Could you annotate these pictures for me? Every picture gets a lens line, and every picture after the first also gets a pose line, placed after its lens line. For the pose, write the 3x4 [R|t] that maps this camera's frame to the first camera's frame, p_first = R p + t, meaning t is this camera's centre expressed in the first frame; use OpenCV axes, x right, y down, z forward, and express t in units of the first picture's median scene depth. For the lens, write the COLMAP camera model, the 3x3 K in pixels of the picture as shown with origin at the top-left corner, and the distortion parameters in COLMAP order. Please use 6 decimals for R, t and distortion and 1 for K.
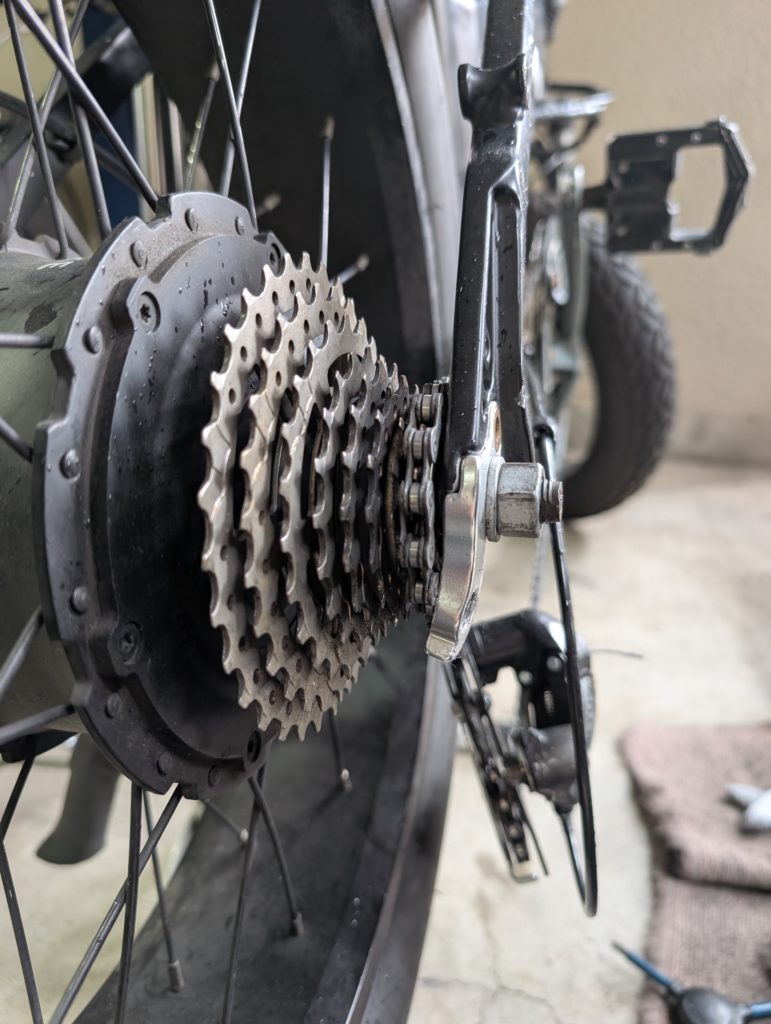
lens RADIAL K [[804.1, 0, 385.5], [0, 804.1, 512.0], [0, 0, 1]] dist [-0.023844, 0.003689]
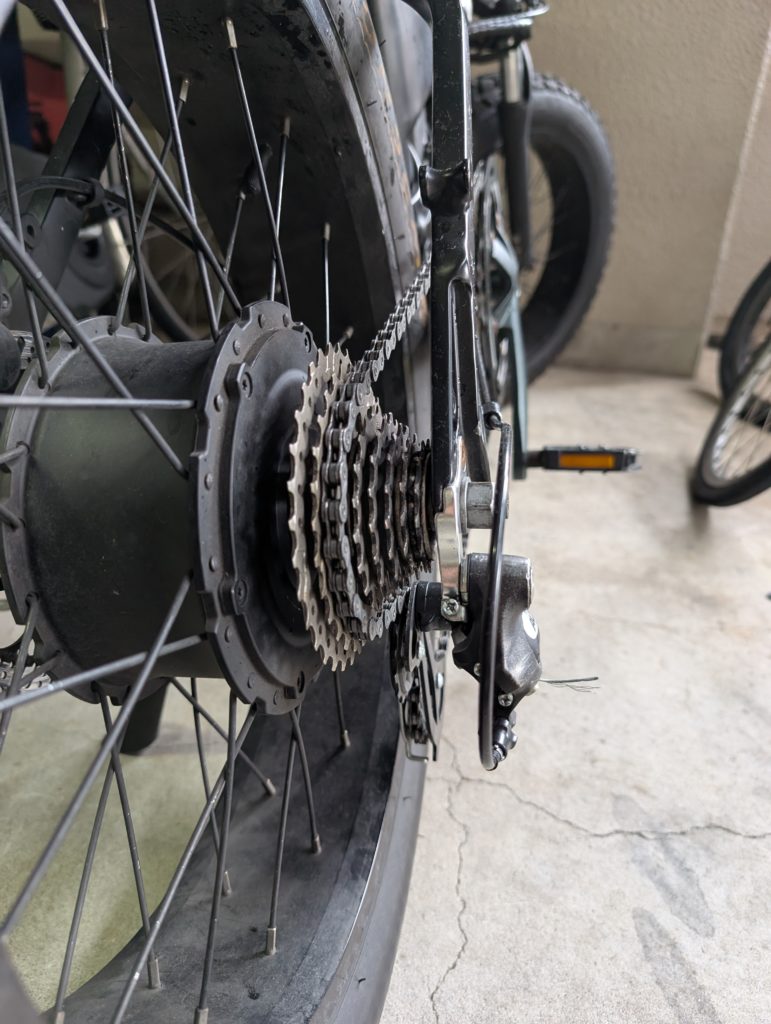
lens RADIAL K [[804.1, 0, 385.5], [0, 804.1, 512.0], [0, 0, 1]] dist [-0.023844, 0.003689]
pose [[0.998344, -0.013701, 0.055873, -0.106137], [0.016757, 0.998368, -0.054600, 0.084090], [-0.055033, 0.055446, 0.996944, -0.530687]]
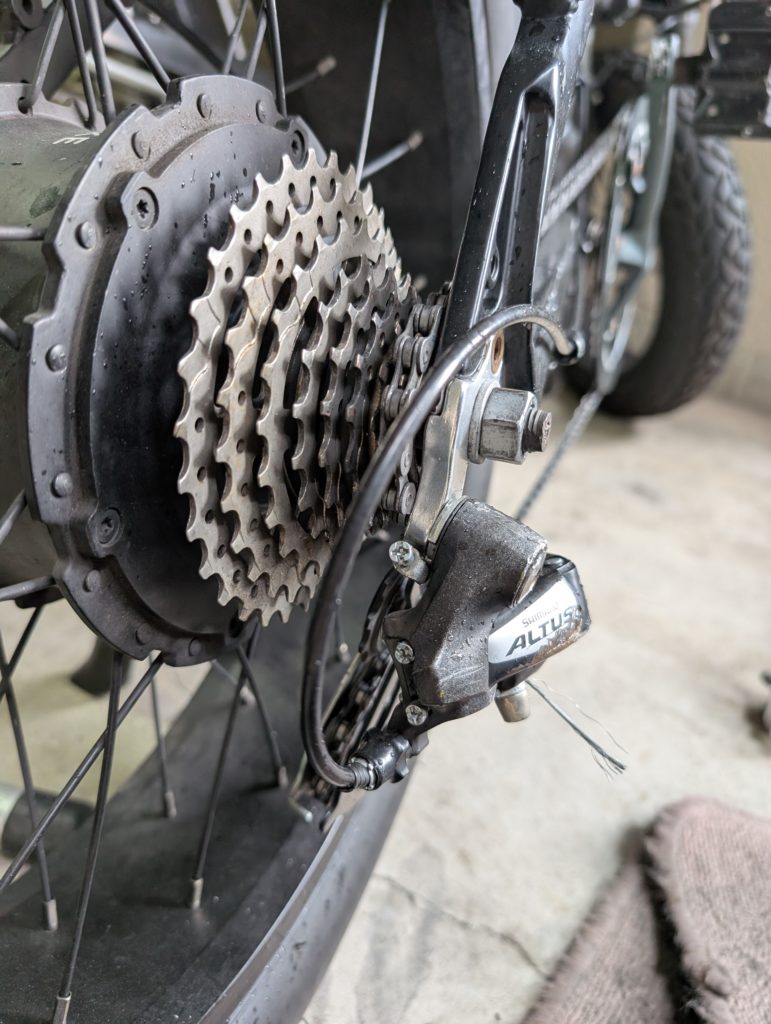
lens RADIAL K [[804.1, 0, 385.5], [0, 804.1, 512.0], [0, 0, 1]] dist [-0.023844, 0.003689]
pose [[0.991161, 0.117490, -0.061610, 0.101606], [-0.105855, 0.980336, 0.166543, -0.067912], [0.079966, -0.158549, 0.984107, -0.024396]]
